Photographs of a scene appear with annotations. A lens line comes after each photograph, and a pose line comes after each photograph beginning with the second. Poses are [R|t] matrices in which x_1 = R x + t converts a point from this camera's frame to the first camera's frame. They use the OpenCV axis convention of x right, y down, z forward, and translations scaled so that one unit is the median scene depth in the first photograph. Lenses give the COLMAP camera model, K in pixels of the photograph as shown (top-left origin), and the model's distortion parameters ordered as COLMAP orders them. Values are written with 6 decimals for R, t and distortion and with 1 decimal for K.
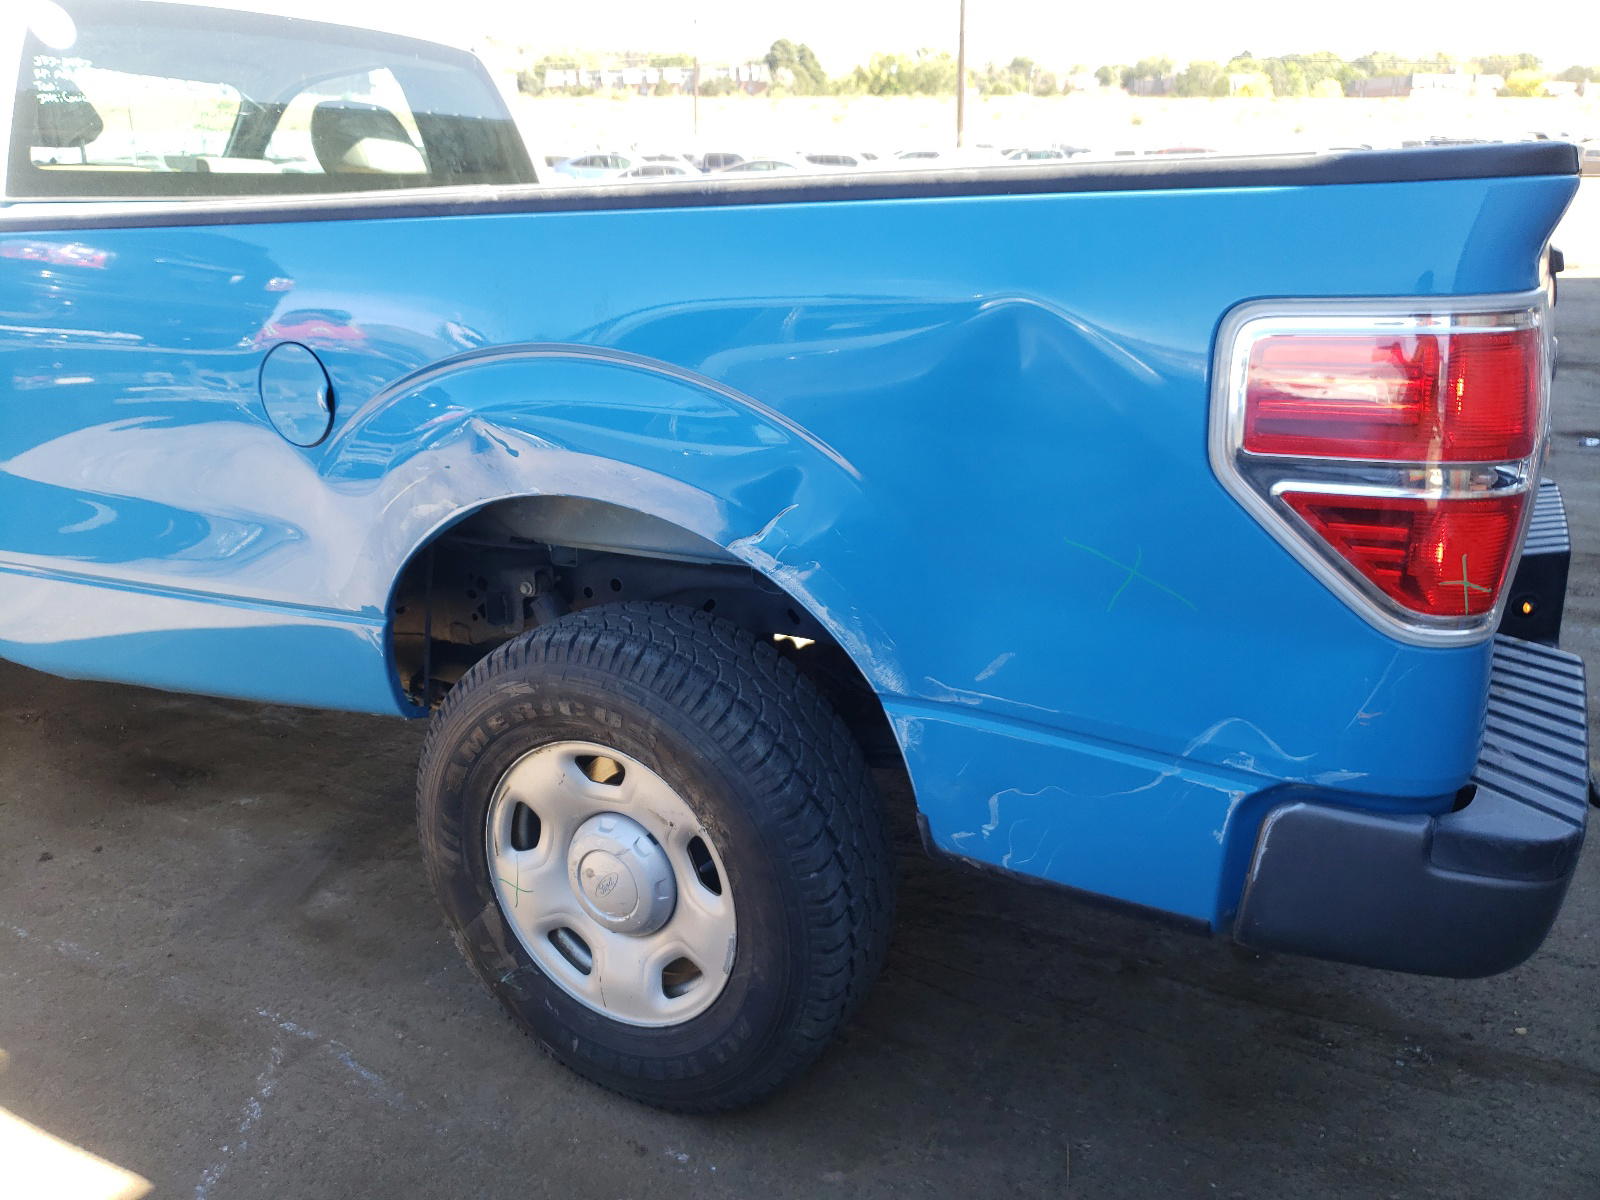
lens RADIAL K [[1267.5, 0, 799.2], [0, 1267.5, 597.0], [0, 0, 1]] dist [-0.020025, 0.020973]
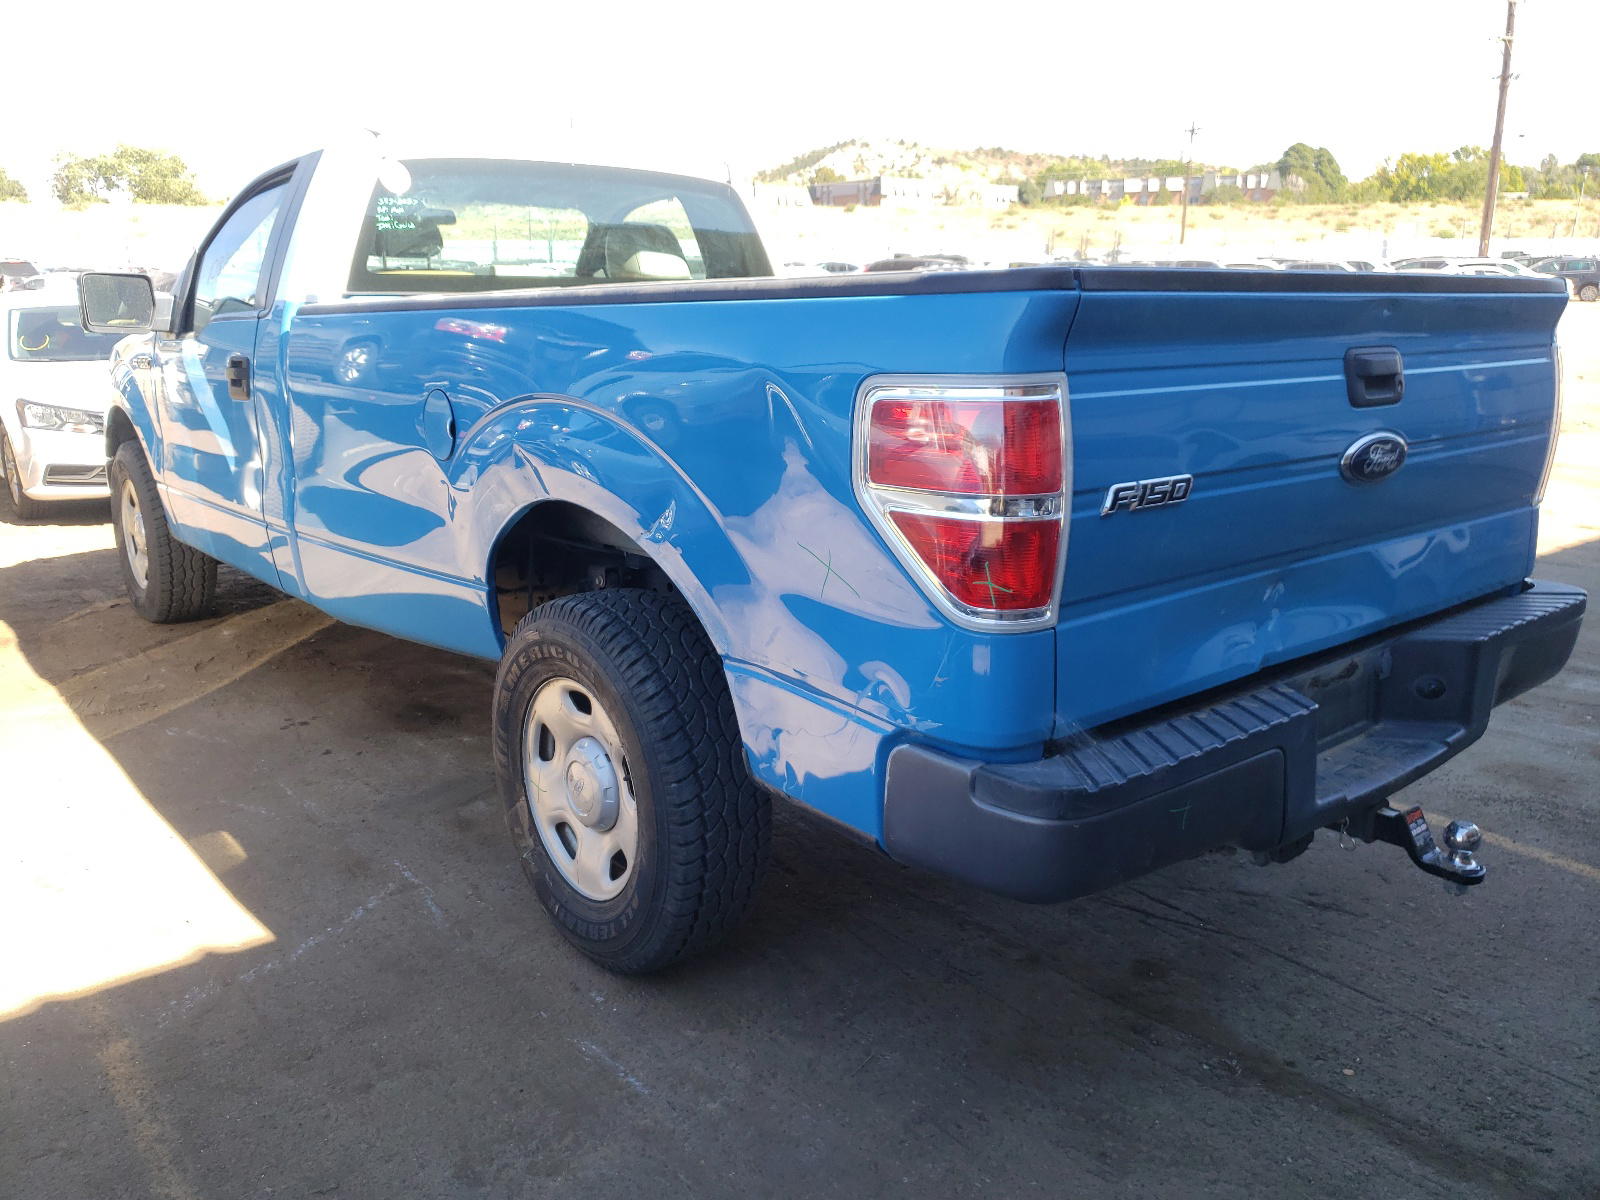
lens RADIAL K [[1267.5, 0, 798.6], [0, 1267.5, 603.9], [0, 0, 1]] dist [-0.020025, 0.020973]
pose [[0.932411, 0.098796, -0.347634, 0.520154], [-0.123413, 0.991128, -0.049339, 0.066939], [0.339676, 0.088906, 0.936331, -0.218779]]
